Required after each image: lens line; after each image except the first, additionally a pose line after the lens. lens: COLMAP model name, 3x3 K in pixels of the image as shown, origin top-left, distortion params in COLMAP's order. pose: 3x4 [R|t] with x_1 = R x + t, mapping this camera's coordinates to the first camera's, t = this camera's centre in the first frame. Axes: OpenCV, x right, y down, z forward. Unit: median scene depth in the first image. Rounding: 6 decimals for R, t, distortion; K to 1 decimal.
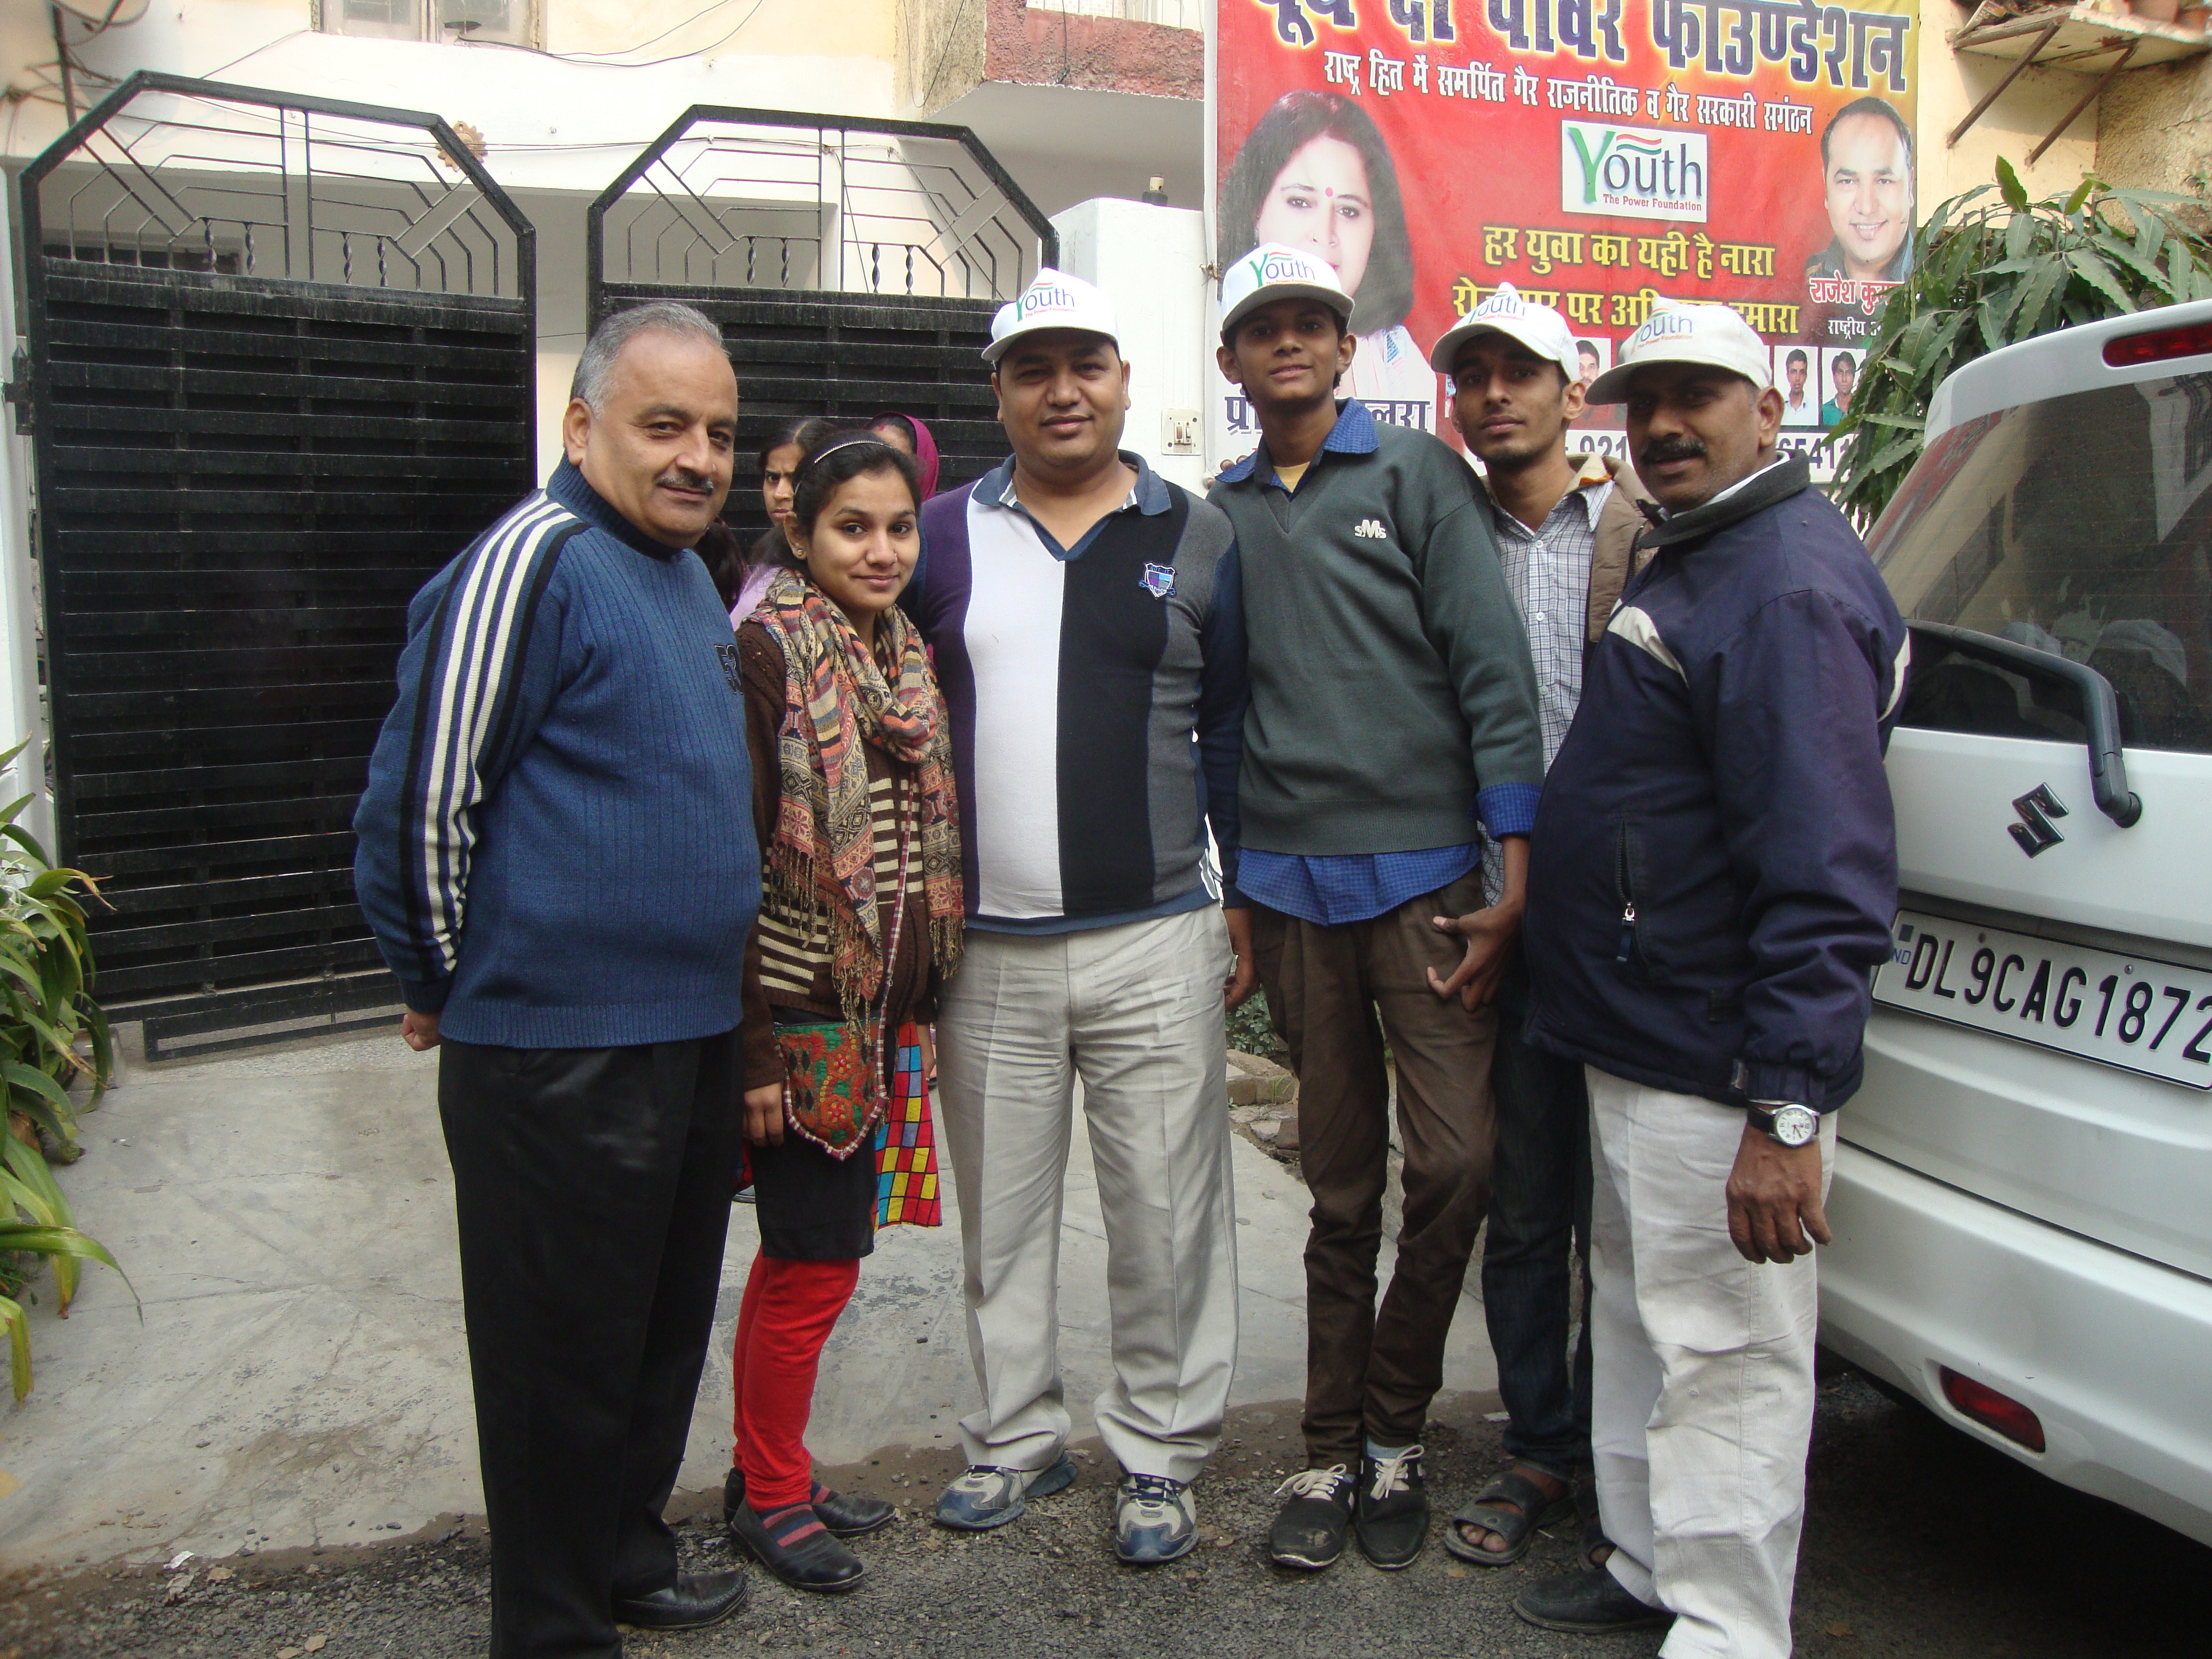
lens RADIAL K [[1943.6, 0, 1113.0], [0, 1943.6, 813.4], [0, 0, 1]] dist [-0.196706, 0.198009]
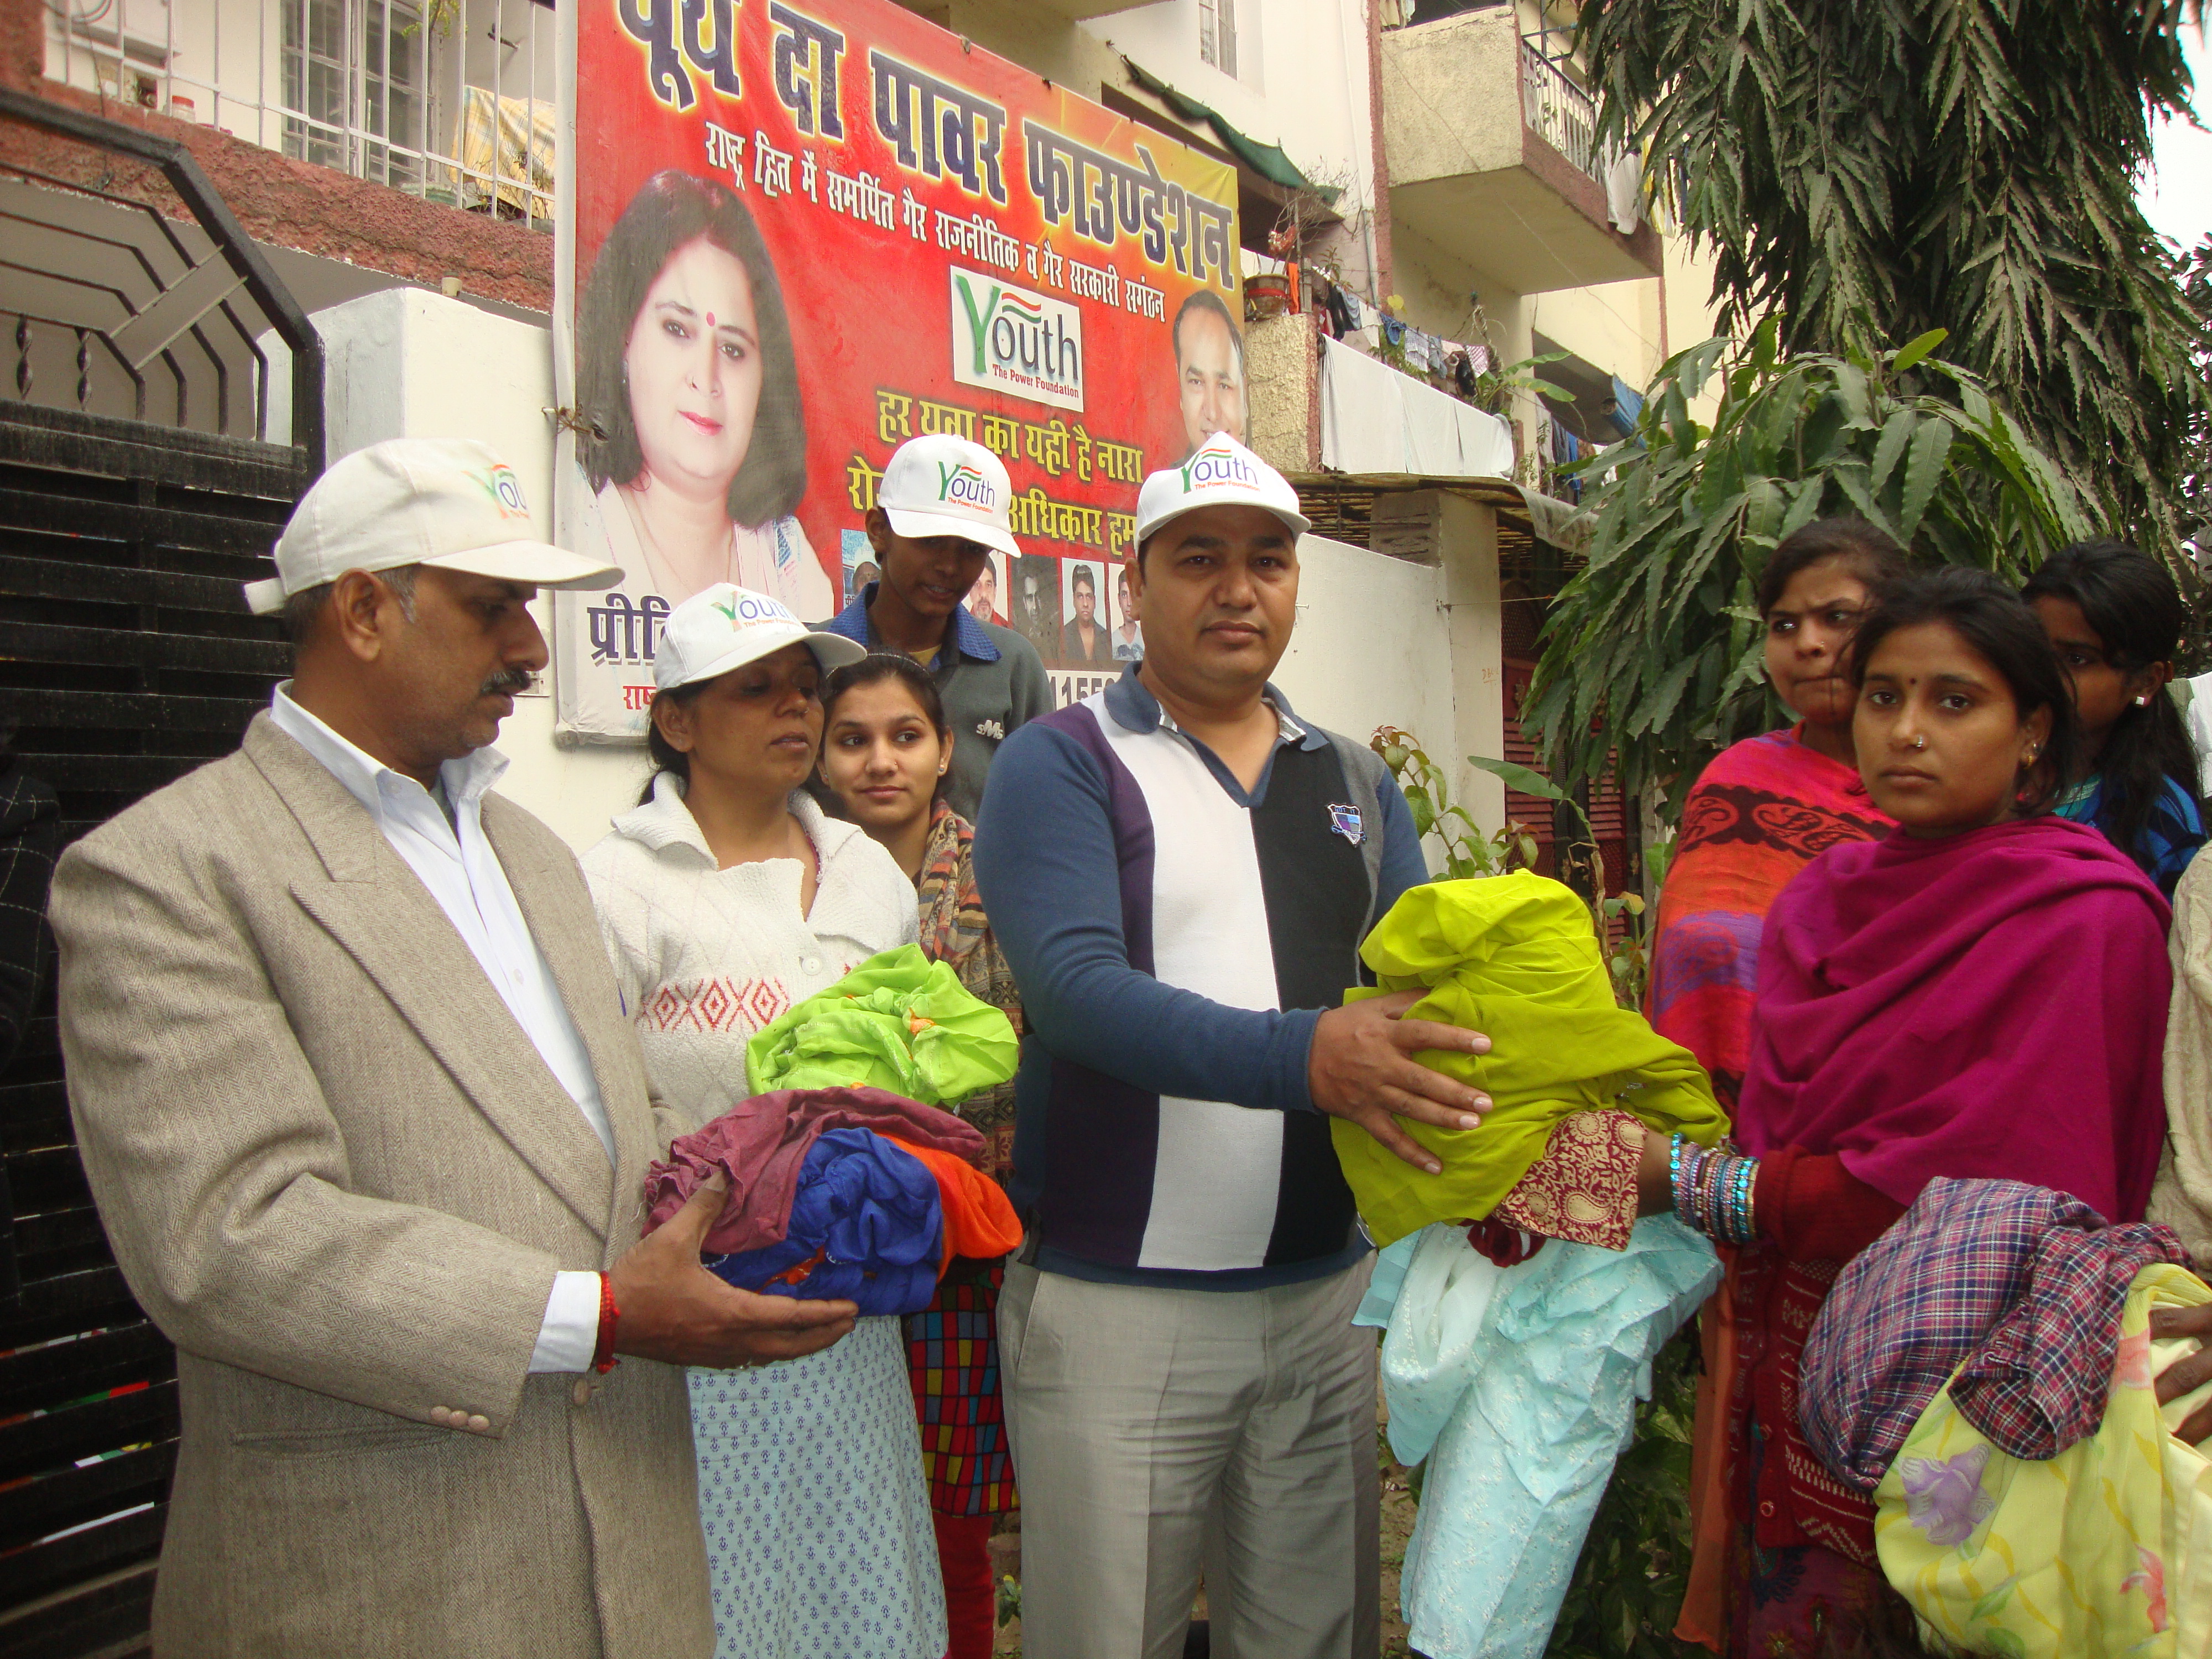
lens RADIAL K [[1962.6, 0, 1114.0], [0, 1962.6, 821.5], [0, 0, 1]] dist [-0.223520, 0.263104]
pose [[0.825724, -0.030391, 0.563255, -0.154047], [0.114414, 0.986814, -0.114486, -0.046263], [-0.552349, 0.158978, 0.818313, 0.352892]]
